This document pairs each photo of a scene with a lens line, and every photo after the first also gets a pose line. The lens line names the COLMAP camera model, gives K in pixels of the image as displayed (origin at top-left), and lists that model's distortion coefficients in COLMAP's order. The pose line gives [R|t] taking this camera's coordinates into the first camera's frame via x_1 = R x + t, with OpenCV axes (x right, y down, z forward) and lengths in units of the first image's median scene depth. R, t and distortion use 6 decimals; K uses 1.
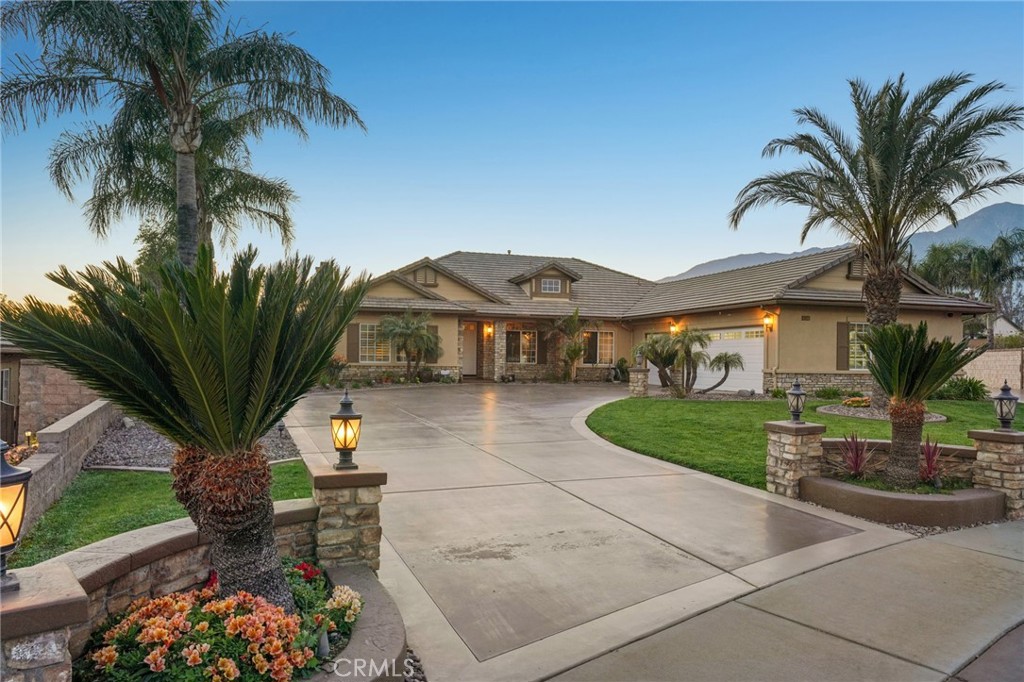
lens RADIAL K [[674.3, 0, 512.0], [0, 674.3, 341.0], [0, 0, 1]] dist [0.020823, -0.000349]
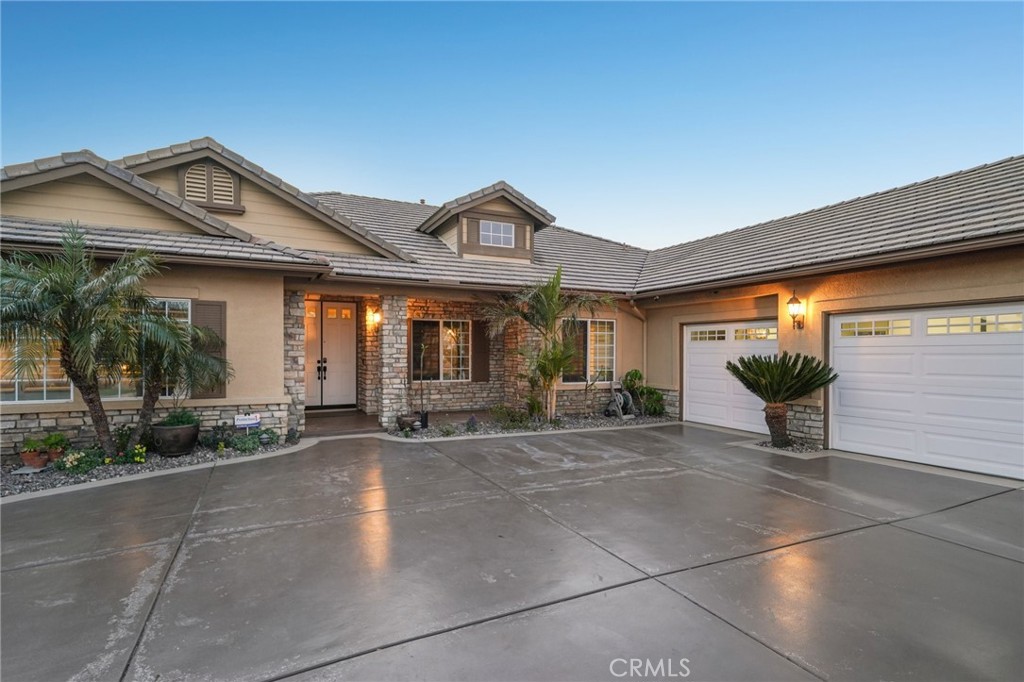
lens RADIAL K [[489.7, 0, 507.5], [0, 489.7, 361.4], [0, 0, 1]] dist [0.000258, 0.000378]
pose [[0.990313, -0.010829, 0.138430, 0.012272], [0.004158, 0.998820, 0.048389, -0.000944], [-0.138791, -0.047345, 0.989189, 0.656022]]
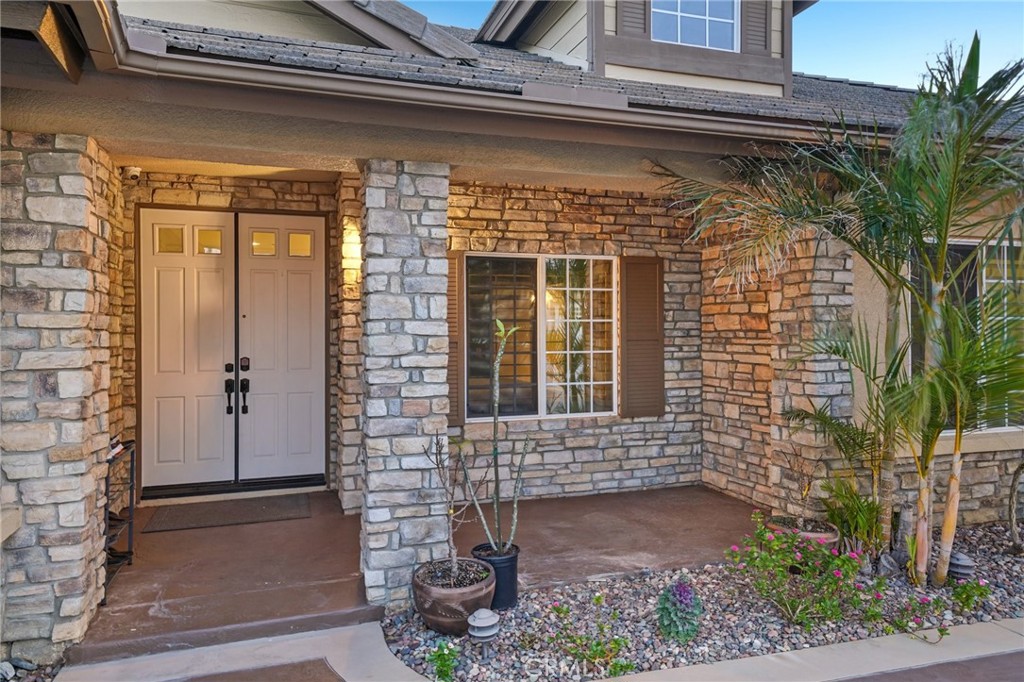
lens RADIAL K [[674.3, 0, 512.0], [0, 674.3, 341.0], [0, 0, 1]] dist [0.020823, -0.000349]
pose [[0.999824, -0.015327, 0.010810, 0.002493], [0.014810, 0.998815, 0.046354, 0.000985], [-0.011507, -0.046186, 0.998867, 0.857086]]
